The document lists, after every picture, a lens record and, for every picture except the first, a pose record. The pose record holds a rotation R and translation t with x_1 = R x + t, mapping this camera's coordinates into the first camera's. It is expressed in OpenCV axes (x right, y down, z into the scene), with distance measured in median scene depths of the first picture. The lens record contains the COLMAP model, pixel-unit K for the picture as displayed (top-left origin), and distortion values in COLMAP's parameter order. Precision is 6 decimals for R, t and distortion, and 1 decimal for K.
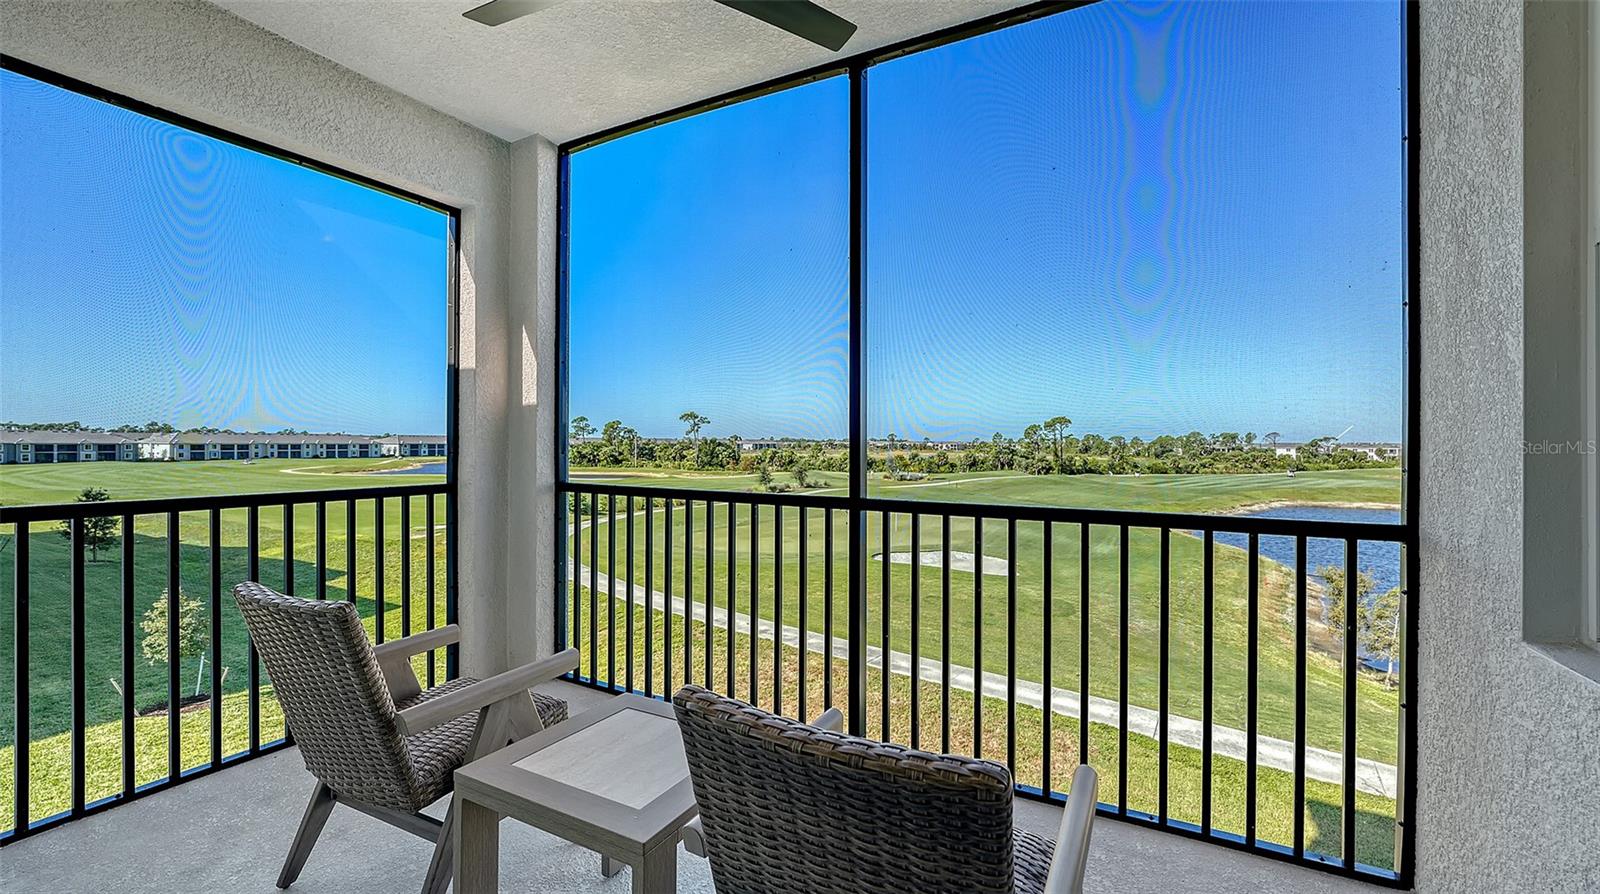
lens RADIAL K [[650.3, 0, 808.4], [0, 650.3, 441.7], [0, 0, 1]] dist [-0.001282, -0.000317]
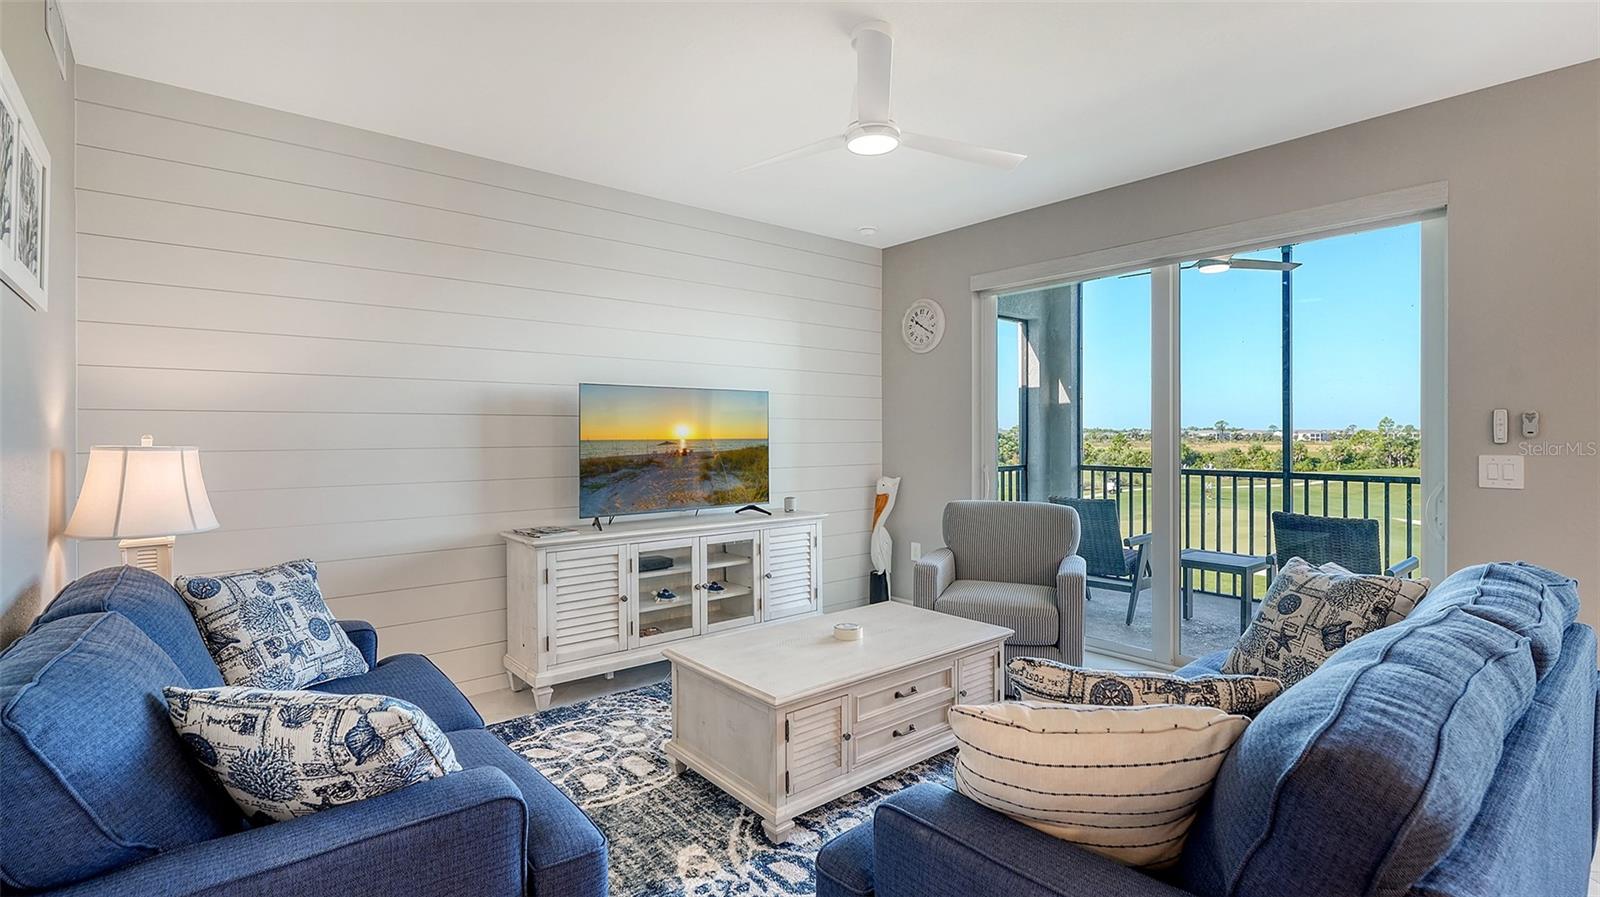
lens RADIAL K [[722.3, 0, 799.2], [0, 722.3, 439.9], [0, 0, 1]] dist [0.000656, 0.000307]
pose [[0.921009, -0.006352, -0.389490, -0.303309], [0.009764, 0.999929, 0.006780, -0.027228], [0.389420, -0.010048, 0.921006, -1.094653]]
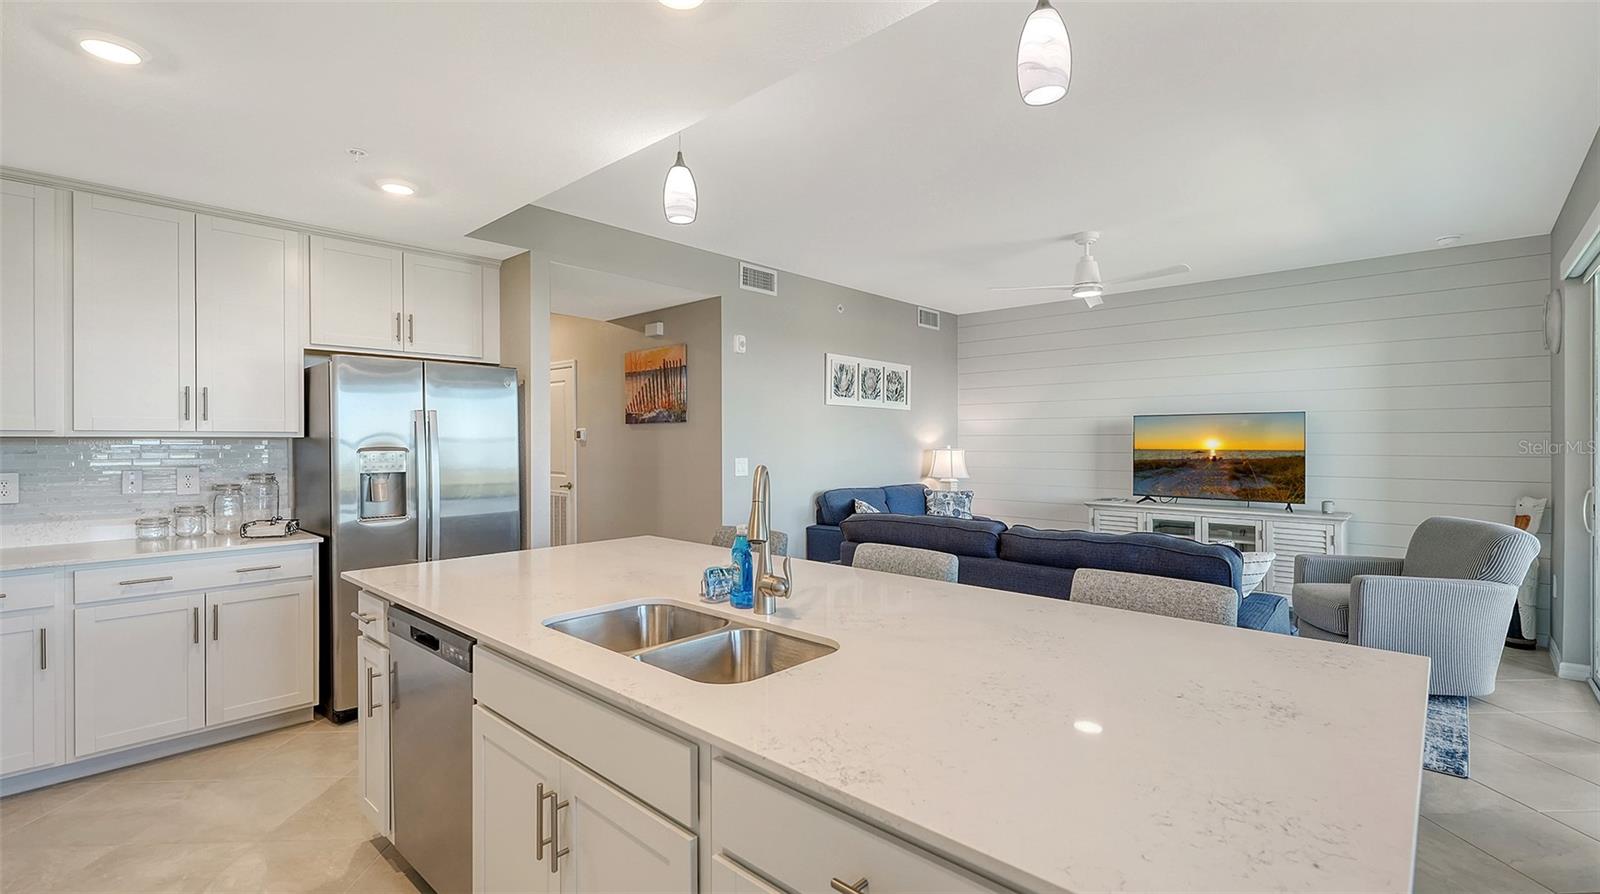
lens RADIAL K [[695.9, 0, 808.0], [0, 695.9, 438.6], [0, 0, 1]] dist [0.002499, 0.000095]
pose [[-0.258717, -0.011934, -0.965880, 0.813644], [-0.001142, 0.999927, -0.012049, -0.027283], [0.965953, -0.002014, -0.258711, -0.600948]]
